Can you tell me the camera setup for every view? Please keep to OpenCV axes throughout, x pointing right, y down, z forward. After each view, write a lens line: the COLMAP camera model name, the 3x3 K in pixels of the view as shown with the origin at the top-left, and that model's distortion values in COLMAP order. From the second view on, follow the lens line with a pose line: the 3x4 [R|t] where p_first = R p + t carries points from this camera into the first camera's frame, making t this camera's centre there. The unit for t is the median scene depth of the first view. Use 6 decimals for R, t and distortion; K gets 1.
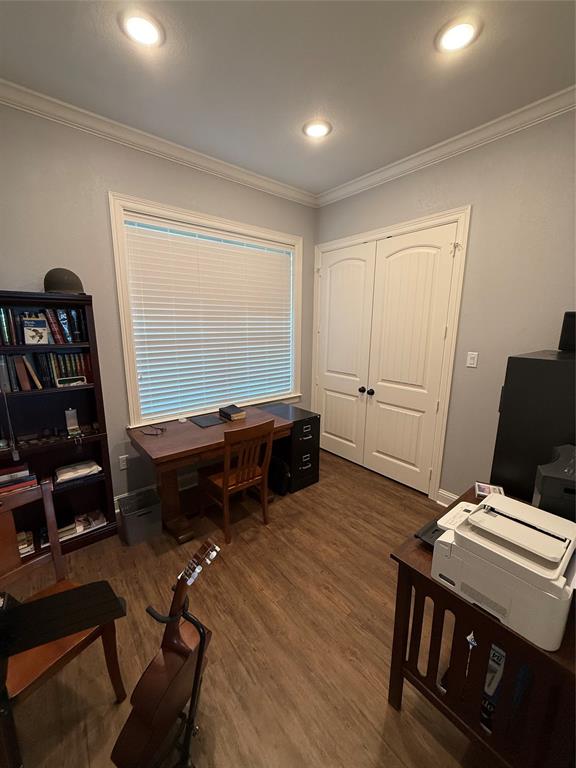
lens RADIAL K [[305.7, 0, 286.8], [0, 305.7, 383.0], [0, 0, 1]] dist [0.000231, -0.000259]
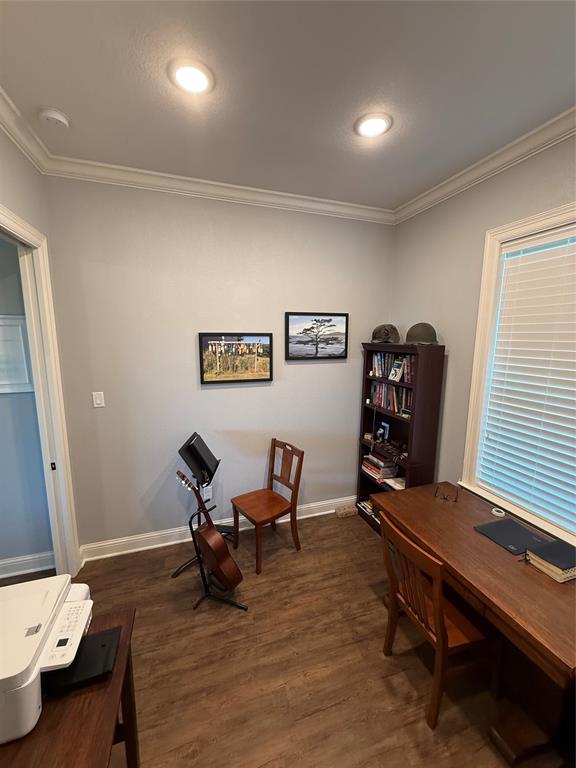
lens RADIAL K [[305.7, 0, 287.2], [0, 305.7, 382.9], [0, 0, 1]] dist [0.000231, -0.000259]
pose [[-0.354971, 0.128096, -0.926060, 0.612140], [-0.191427, 0.959621, 0.206114, -0.295894], [0.915069, 0.250438, -0.316116, 0.957369]]
